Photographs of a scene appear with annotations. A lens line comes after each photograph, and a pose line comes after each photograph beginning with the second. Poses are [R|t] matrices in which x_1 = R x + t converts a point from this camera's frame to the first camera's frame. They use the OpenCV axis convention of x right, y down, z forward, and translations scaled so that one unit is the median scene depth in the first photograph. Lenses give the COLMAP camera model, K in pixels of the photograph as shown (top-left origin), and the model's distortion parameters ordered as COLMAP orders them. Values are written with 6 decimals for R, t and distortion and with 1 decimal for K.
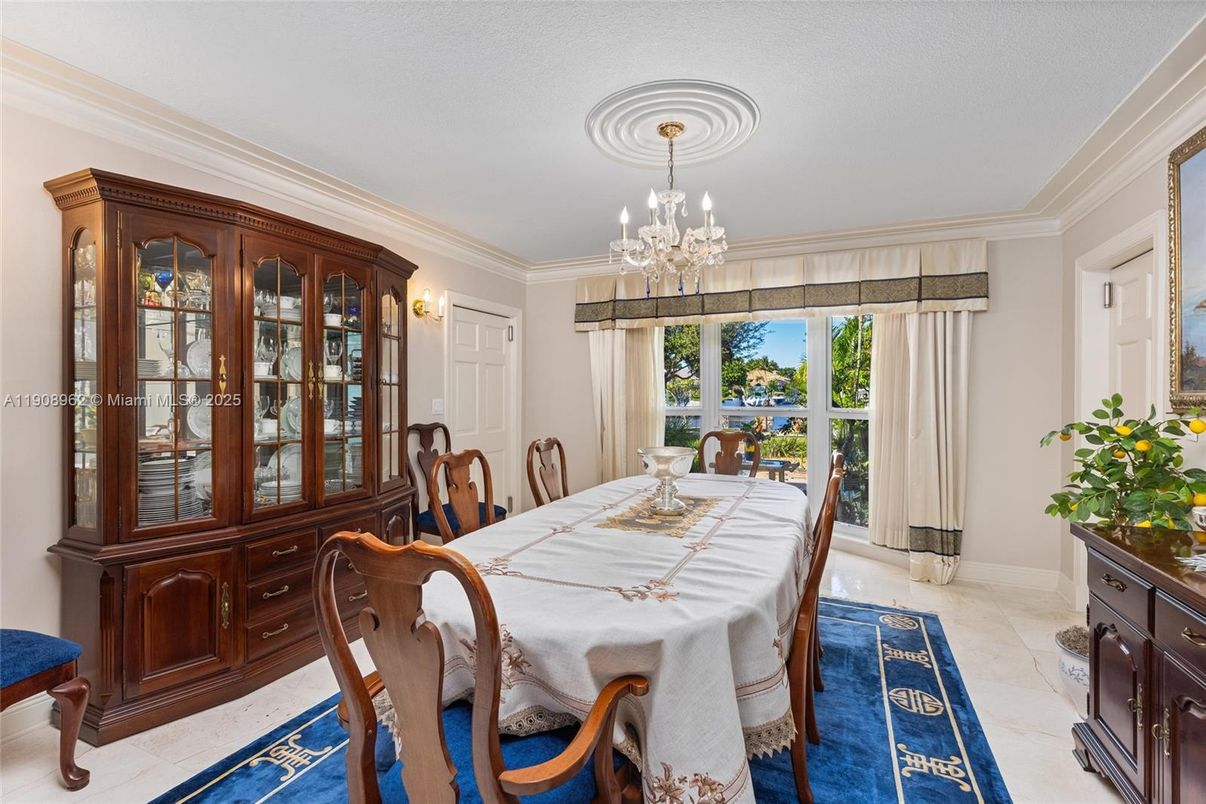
lens RADIAL K [[544.5, 0, 601.4], [0, 544.5, 403.9], [0, 0, 1]] dist [0.007831, -0.000598]
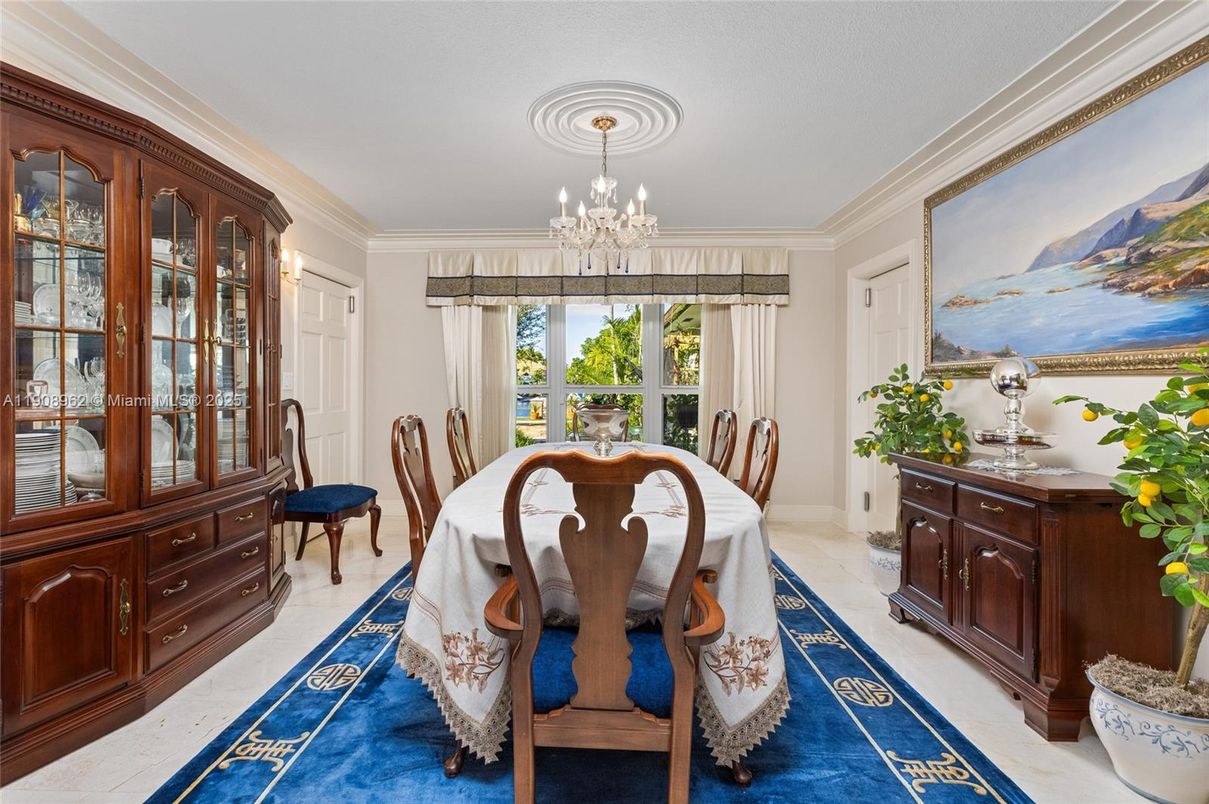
lens RADIAL K [[545.9, 0, 608.6], [0, 545.9, 390.2], [0, 0, 1]] dist [0.007831, -0.000598]
pose [[0.928288, -0.006239, 0.371811, -0.289851], [0.005605, 0.999980, 0.002787, 0.039817], [-0.371821, -0.000503, 0.928304, -0.038341]]
